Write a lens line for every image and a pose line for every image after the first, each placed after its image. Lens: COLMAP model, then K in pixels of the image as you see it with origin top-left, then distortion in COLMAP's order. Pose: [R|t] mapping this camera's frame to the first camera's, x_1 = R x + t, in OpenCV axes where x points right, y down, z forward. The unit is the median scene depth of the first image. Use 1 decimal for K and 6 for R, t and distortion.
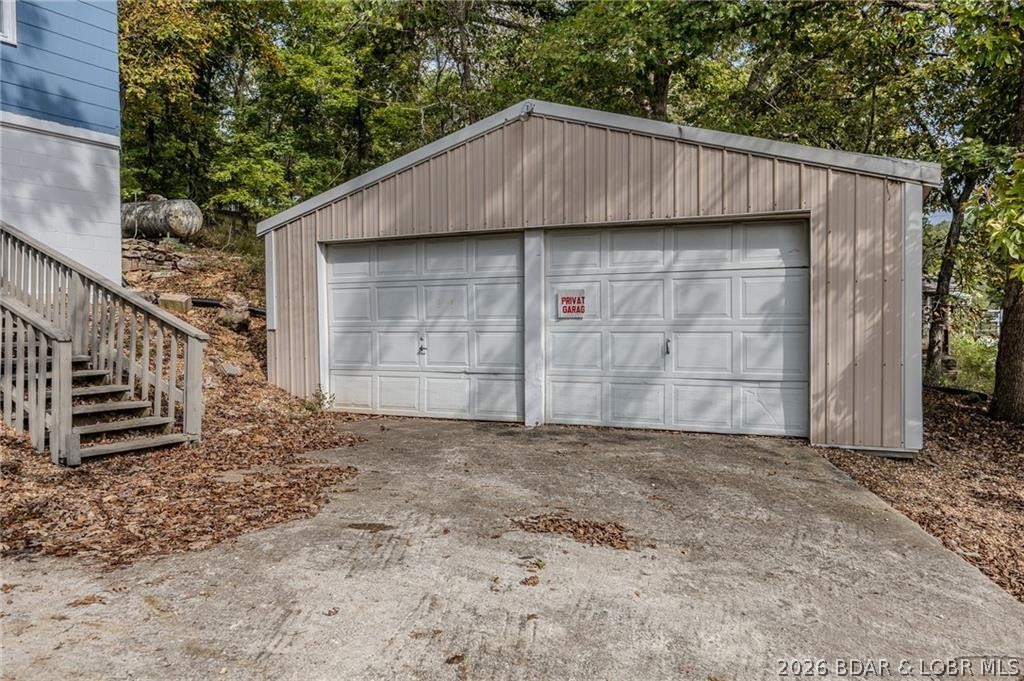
lens RADIAL K [[767.8, 0, 508.5], [0, 767.8, 337.4], [0, 0, 1]] dist [0.055897, 0.003553]
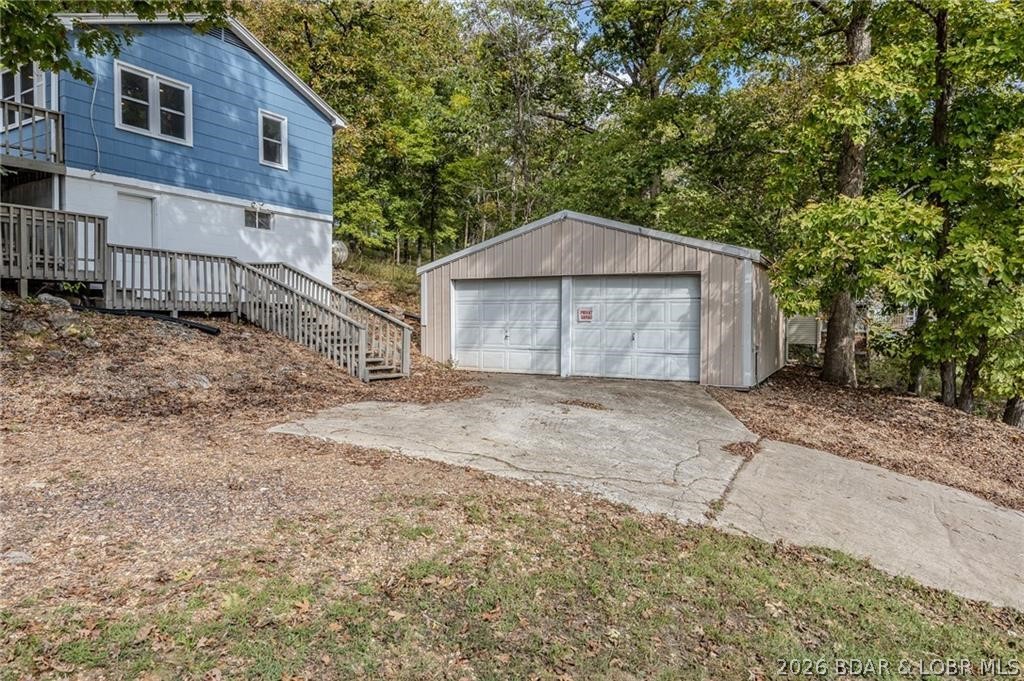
lens RADIAL K [[659.3, 0, 514.5], [0, 659.3, 336.9], [0, 0, 1]] dist [-0.019103, 0.000405]
pose [[0.999142, 0.014432, -0.038830, -0.032788], [-0.014387, 0.999895, 0.001435, 0.013845], [0.038846, -0.000875, 0.999245, -0.690982]]
